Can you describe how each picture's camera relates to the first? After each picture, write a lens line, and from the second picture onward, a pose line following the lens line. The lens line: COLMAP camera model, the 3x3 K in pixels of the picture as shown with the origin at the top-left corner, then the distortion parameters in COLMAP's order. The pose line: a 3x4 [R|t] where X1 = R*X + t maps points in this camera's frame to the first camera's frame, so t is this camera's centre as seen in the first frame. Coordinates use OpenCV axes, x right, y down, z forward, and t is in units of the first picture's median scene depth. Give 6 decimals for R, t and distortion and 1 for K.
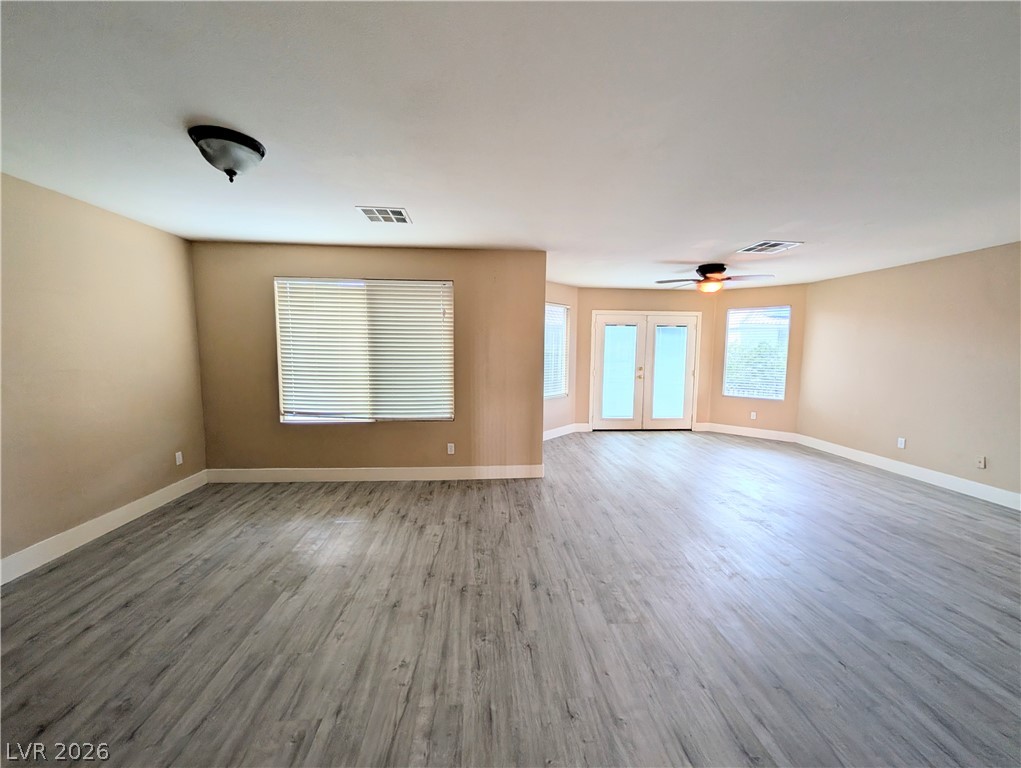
lens RADIAL K [[392.1, 0, 514.1], [0, 392.1, 388.7], [0, 0, 1]] dist [0.001884, -0.000364]
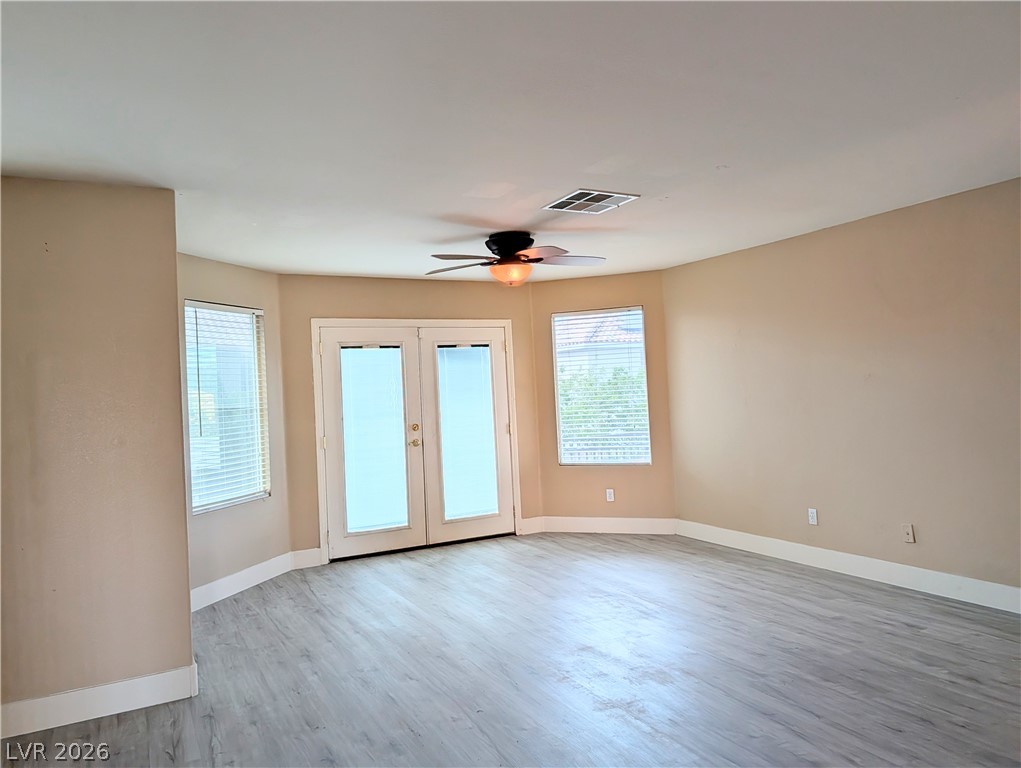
lens RADIAL K [[716.8, 0, 509.6], [0, 716.8, 379.1], [0, 0, 1]] dist [0.018851, -0.019784]
pose [[0.921407, -0.045756, 0.385895, 0.099560], [0.093961, 0.989810, -0.106989, -0.001596], [-0.377067, 0.134839, 0.916318, 0.093479]]
